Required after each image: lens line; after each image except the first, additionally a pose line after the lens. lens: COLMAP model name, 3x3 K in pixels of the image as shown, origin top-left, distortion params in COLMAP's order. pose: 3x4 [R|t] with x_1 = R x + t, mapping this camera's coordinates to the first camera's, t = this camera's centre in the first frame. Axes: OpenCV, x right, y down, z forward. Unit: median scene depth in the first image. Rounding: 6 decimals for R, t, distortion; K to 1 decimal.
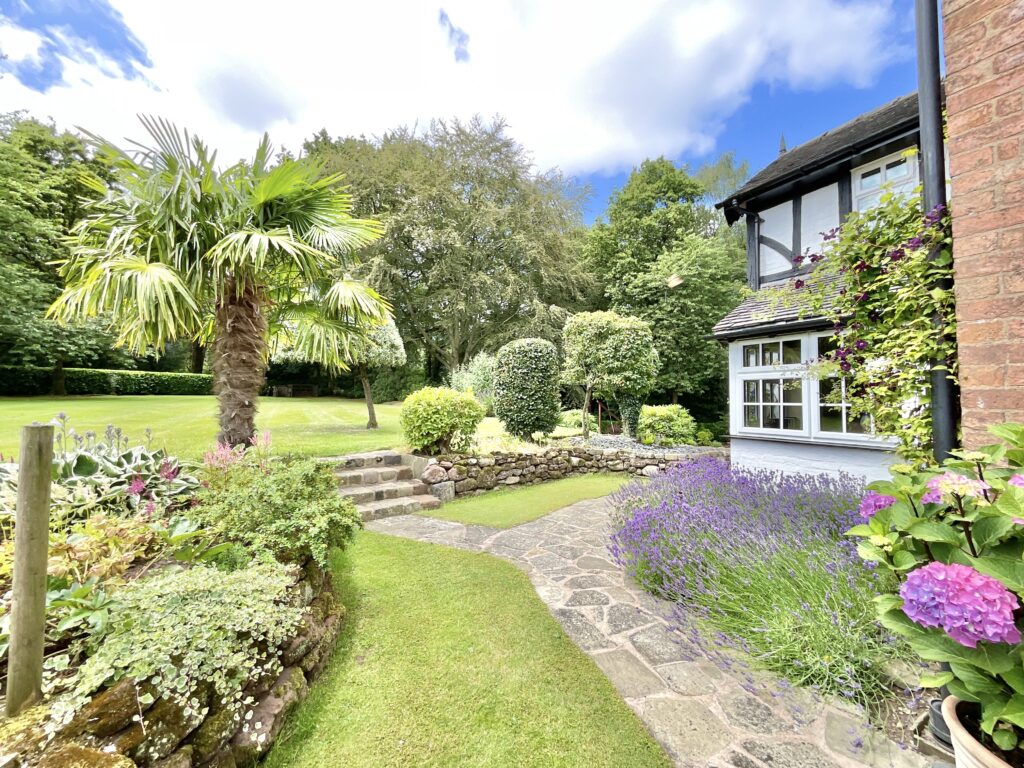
lens RADIAL K [[413.2, 0, 513.5], [0, 413.2, 387.5], [0, 0, 1]] dist [-0.000739, 0.000119]
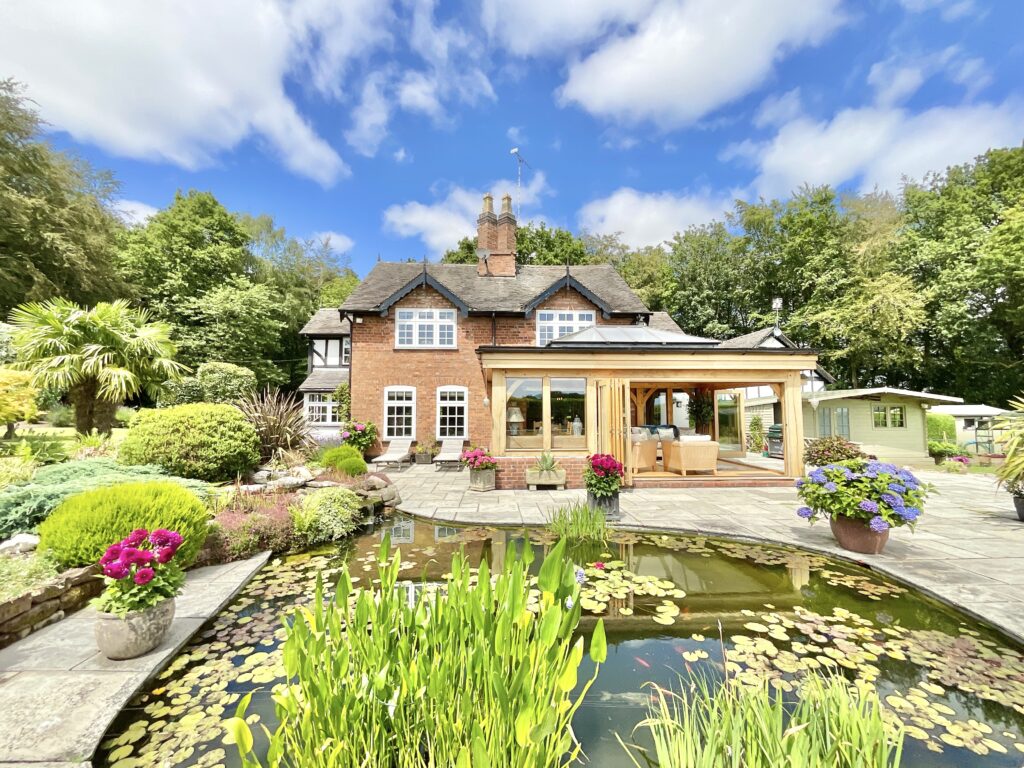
lens RADIAL K [[413.2, 0, 512.3], [0, 413.2, 382.3], [0, 0, 1]] dist [-0.000739, 0.000119]
pose [[0.472042, 0.040646, 0.880638, -0.294958], [-0.028168, 0.999122, -0.031016, -0.029696], [-0.881126, -0.010165, 0.472773, -0.360347]]
